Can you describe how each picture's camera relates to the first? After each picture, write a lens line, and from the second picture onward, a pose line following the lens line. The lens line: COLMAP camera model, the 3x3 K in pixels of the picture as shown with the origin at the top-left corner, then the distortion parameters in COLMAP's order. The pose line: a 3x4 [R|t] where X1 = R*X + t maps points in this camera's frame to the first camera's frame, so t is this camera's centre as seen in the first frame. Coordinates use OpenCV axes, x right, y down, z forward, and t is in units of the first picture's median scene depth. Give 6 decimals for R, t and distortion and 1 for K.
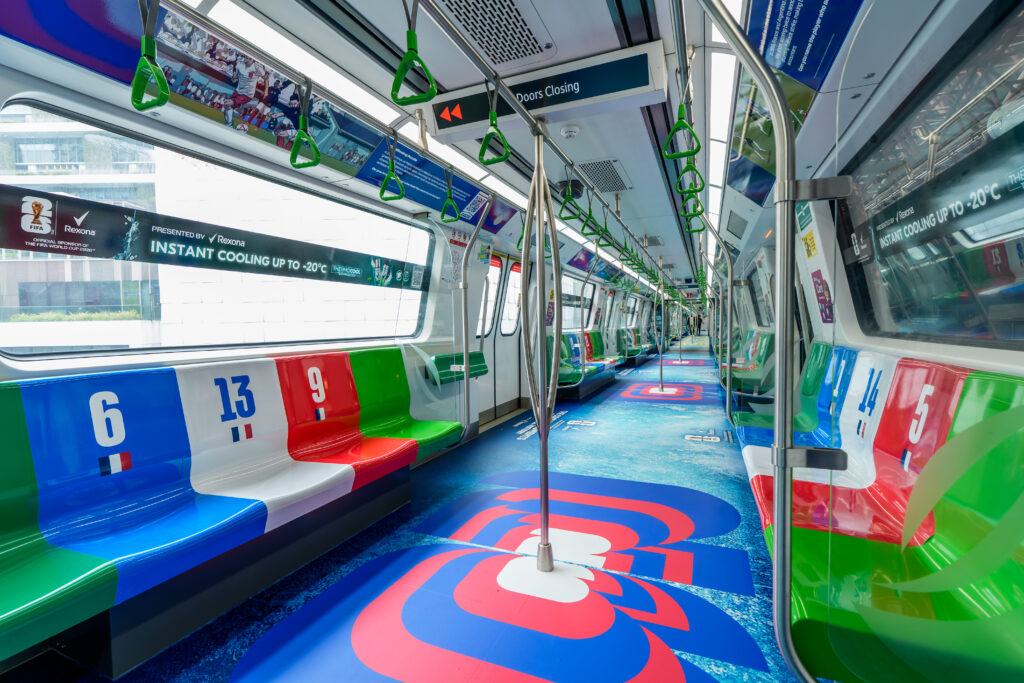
lens RADIAL K [[472.6, 0, 509.3], [0, 472.6, 340.6], [0, 0, 1]] dist [-0.006816, 0.001917]
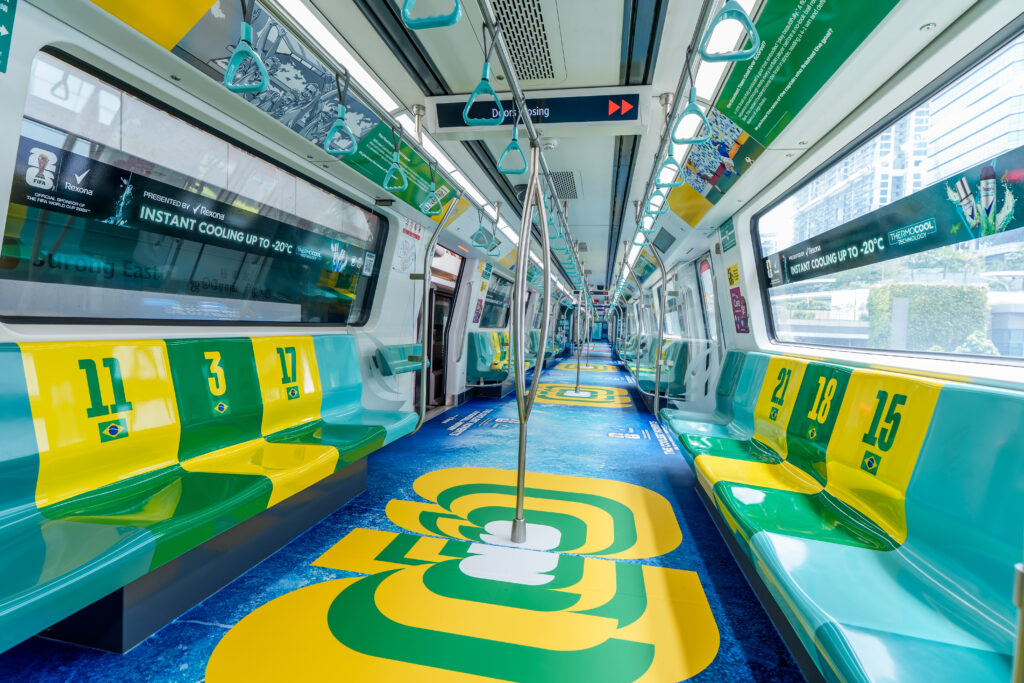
lens RADIAL K [[506.7, 0, 514.6], [0, 506.7, 344.9], [0, 0, 1]] dist [-0.011420, 0.003778]
pose [[0.972799, 0.046933, 0.226848, -0.194301], [-0.048404, 0.998827, 0.000924, 0.022370], [-0.226538, -0.011879, 0.973930, -0.123388]]
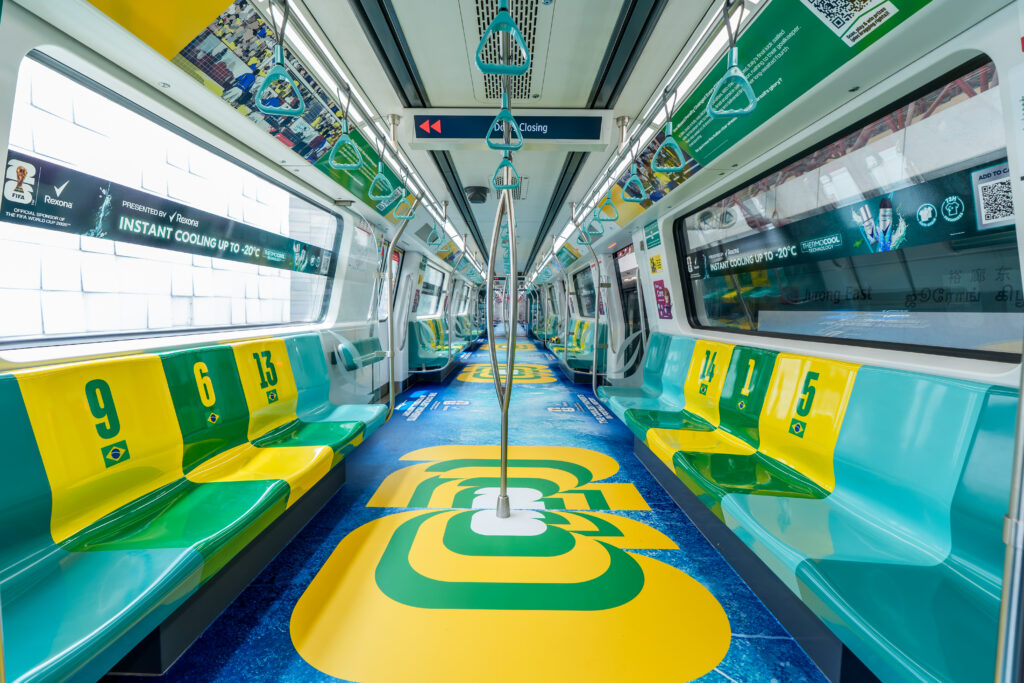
lens RADIAL K [[472.6, 0, 521.4], [0, 472.6, 348.3], [0, 0, 1]] dist [-0.006816, 0.001917]
pose [[0.910465, -0.008677, 0.413495, -0.342727], [-0.011144, 0.998902, 0.045498, -0.008811], [-0.413436, -0.046032, 0.909369, -0.110568]]
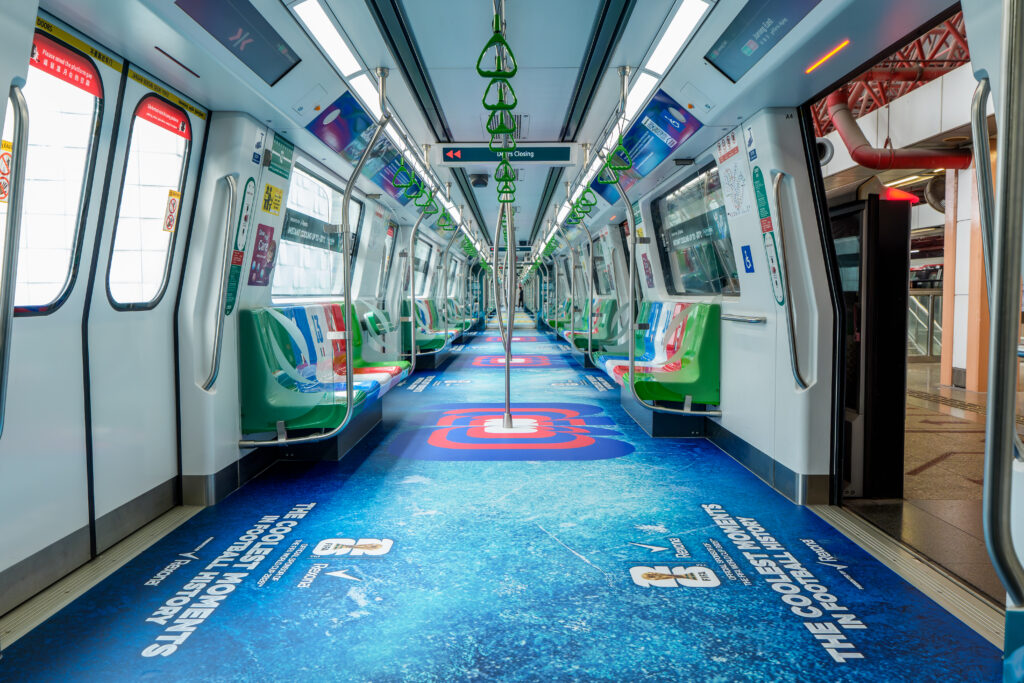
lens RADIAL K [[766.6, 0, 526.1], [0, 766.6, 344.2], [0, 0, 1]] dist [0.063566, -0.009100]
pose [[0.913923, -0.013279, 0.405671, -0.857004], [0.002383, 0.999623, 0.027351, 0.091642], [-0.405881, -0.024030, 0.913610, -1.353463]]
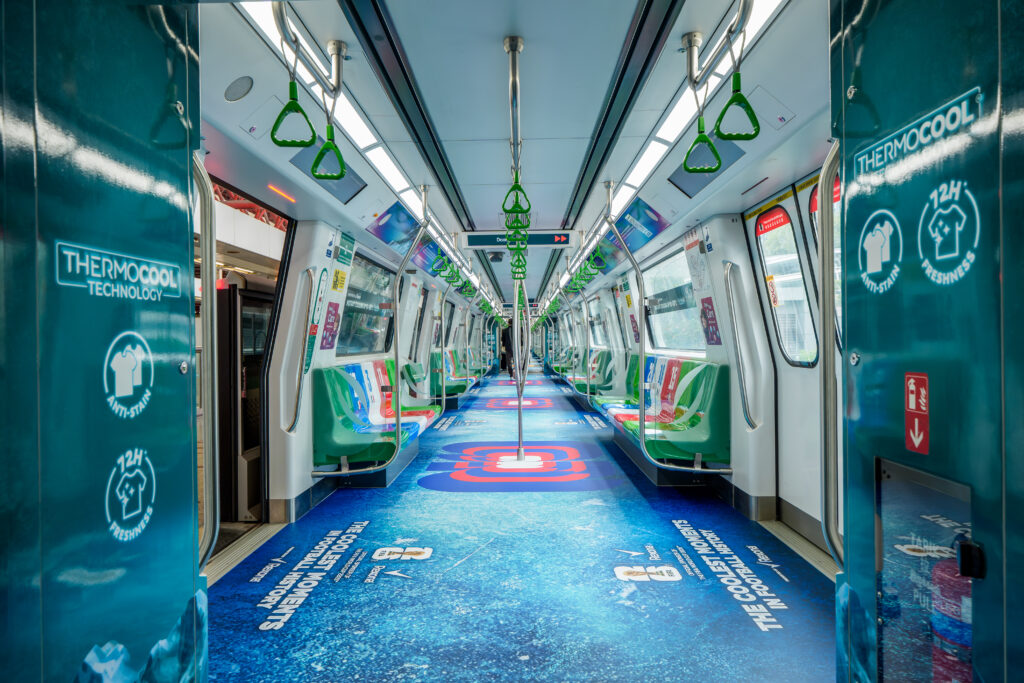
lens RADIAL K [[693.9, 0, 527.2], [0, 693.9, 338.1], [0, 0, 1]] dist [0.050529, 0.003622]
pose [[0.917364, 0.008367, 0.397960, -0.980640], [0.007219, 0.999265, -0.037650, 0.050509], [-0.397983, 0.037411, 0.916630, -1.617417]]
